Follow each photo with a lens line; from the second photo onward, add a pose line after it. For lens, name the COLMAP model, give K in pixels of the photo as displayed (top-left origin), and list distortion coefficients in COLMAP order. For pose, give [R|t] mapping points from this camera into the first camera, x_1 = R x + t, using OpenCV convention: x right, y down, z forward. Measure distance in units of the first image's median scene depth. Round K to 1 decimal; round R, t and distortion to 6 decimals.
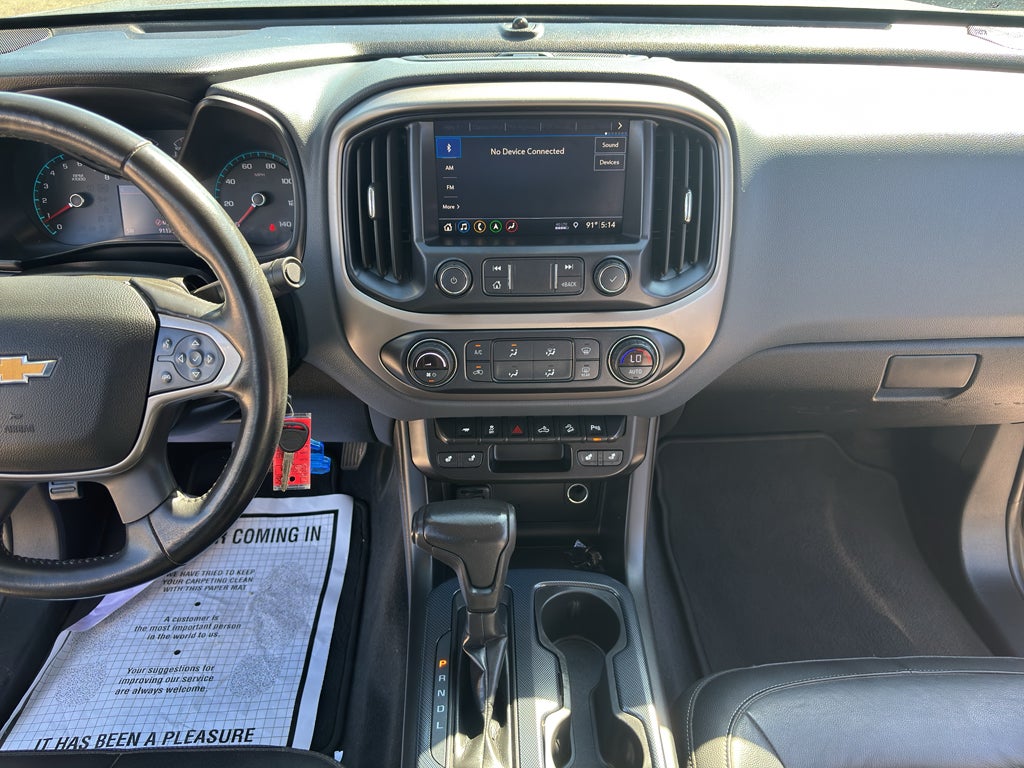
lens RADIAL K [[816.4, 0, 508.3], [0, 816.4, 416.1], [0, 0, 1]] dist [-0.006077, -0.005373]
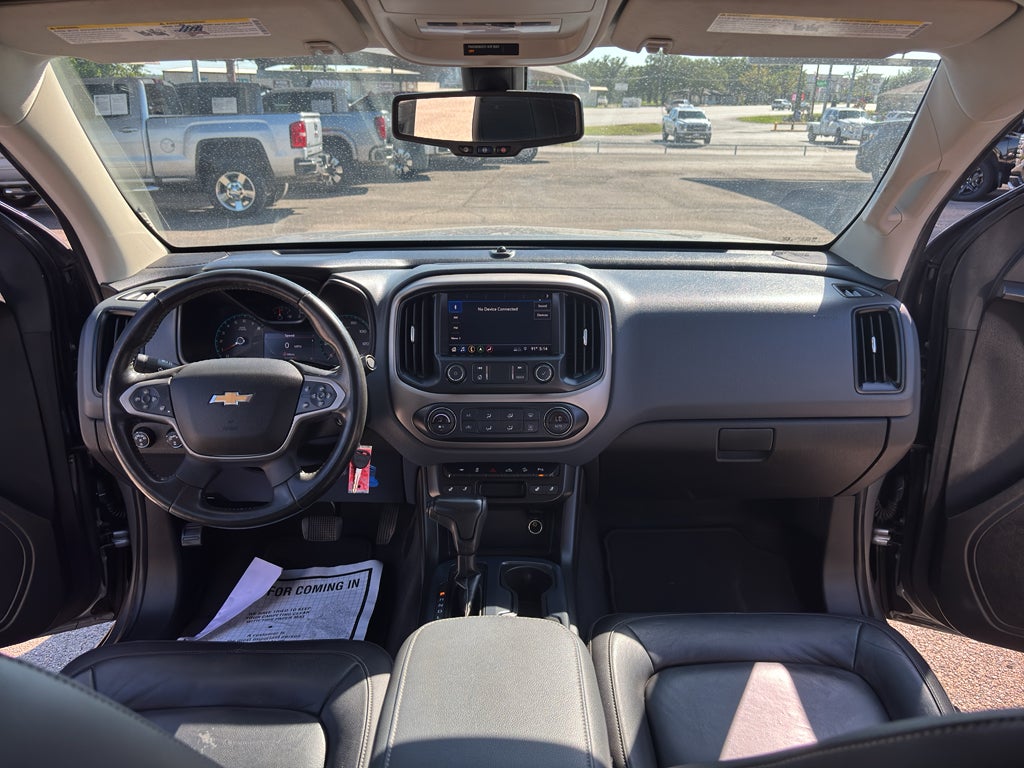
lens RADIAL K [[768.3, 0, 512.0], [0, 768.3, 384.0], [0, 0, 1]] dist [-0.044416, 0.099916]
pose [[0.999899, 0.004940, -0.013306, 0.078301], [-0.008642, 0.955564, -0.294657, 0.345628], [0.011259, 0.294742, 0.955510, -0.601732]]
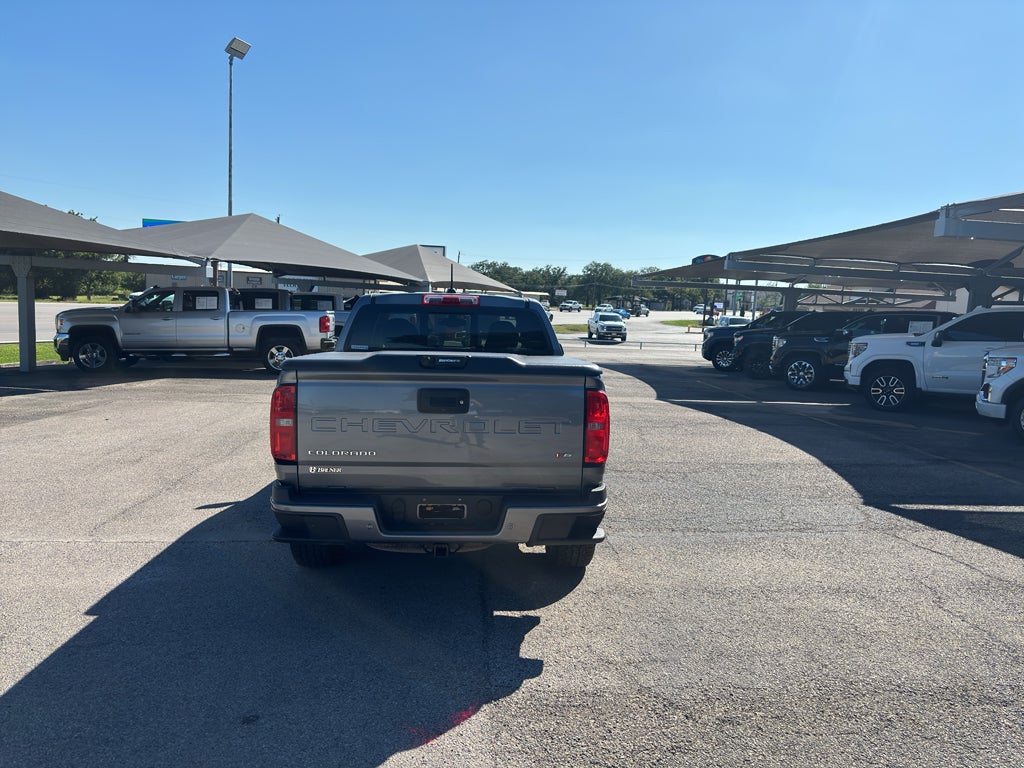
lens RADIAL K [[765.8, 0, 490.3], [0, 765.8, 396.0], [0, 0, 1]] dist [0.021316, -0.004121]
pose [[0.999385, 0.025891, 0.023652, 0.272130], [-0.010367, 0.862451, -0.506034, 5.119466], [-0.033501, 0.505477, 0.862189, -7.205579]]
